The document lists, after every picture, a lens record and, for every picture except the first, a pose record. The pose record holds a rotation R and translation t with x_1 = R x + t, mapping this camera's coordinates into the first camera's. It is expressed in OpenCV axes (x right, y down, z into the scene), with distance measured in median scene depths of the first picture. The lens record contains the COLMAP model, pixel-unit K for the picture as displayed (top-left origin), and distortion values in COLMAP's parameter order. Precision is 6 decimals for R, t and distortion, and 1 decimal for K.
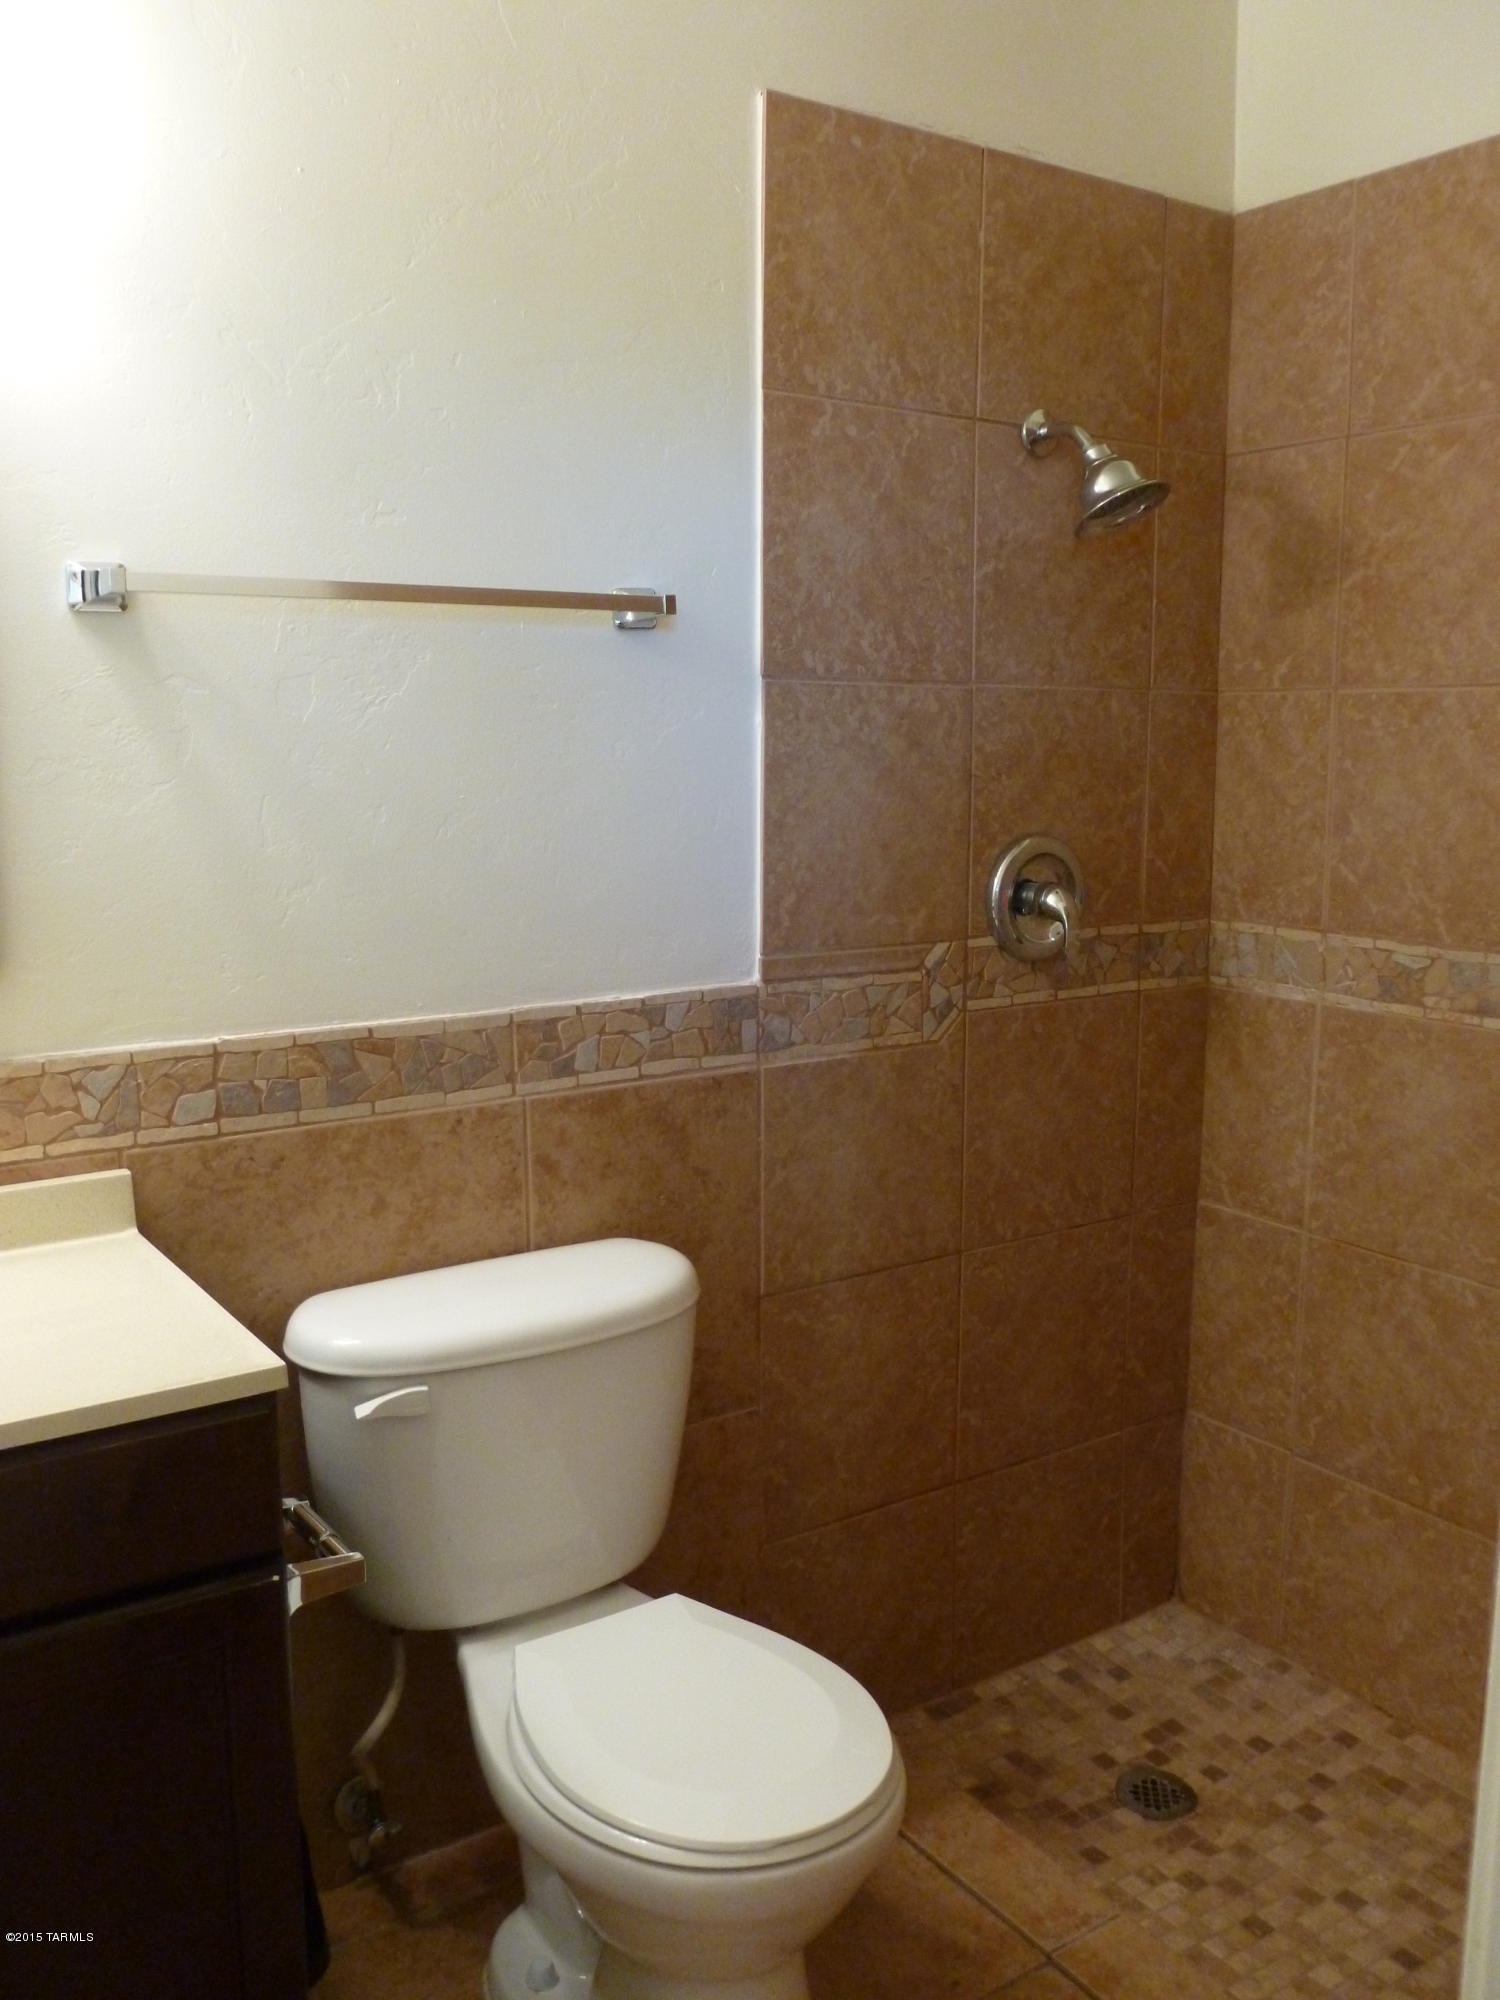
lens RADIAL K [[1699.7, 0, 740.2], [0, 1699.7, 1004.4], [0, 0, 1]] dist [-0.049978, 0.030649]
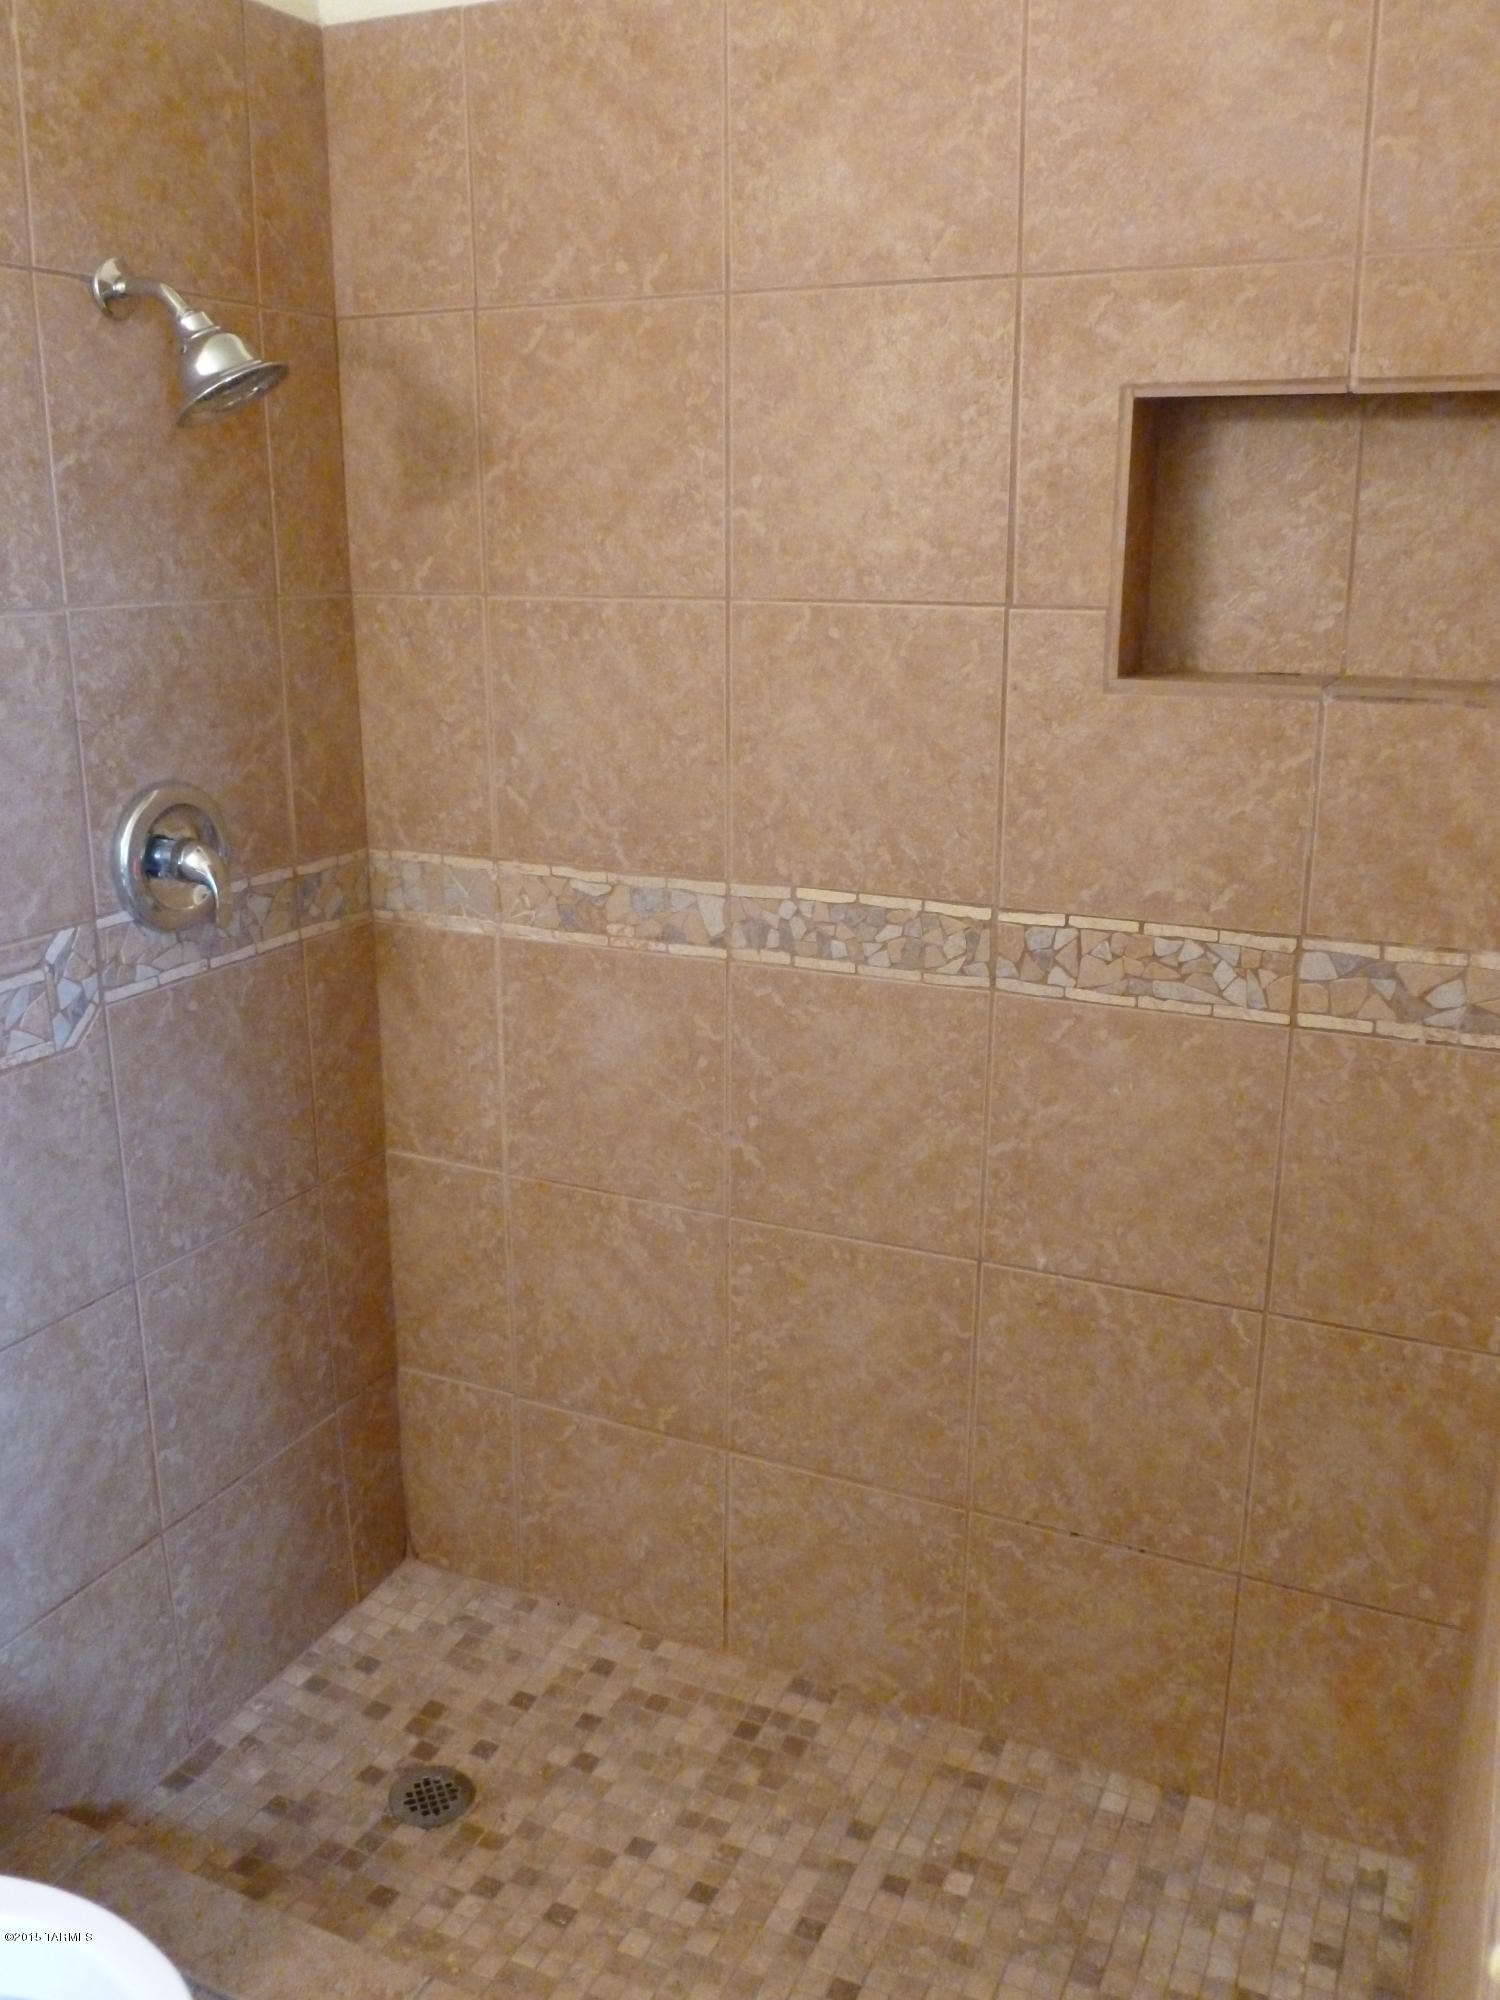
lens RADIAL K [[1699.7, 0, 753.1], [0, 1699.7, 986.9], [0, 0, 1]] dist [-0.049978, 0.030649]
pose [[0.856214, -0.137323, 0.498036, -0.005426], [0.080098, 0.987654, 0.134622, -0.090517], [-0.510374, -0.075373, 0.856643, 0.133554]]
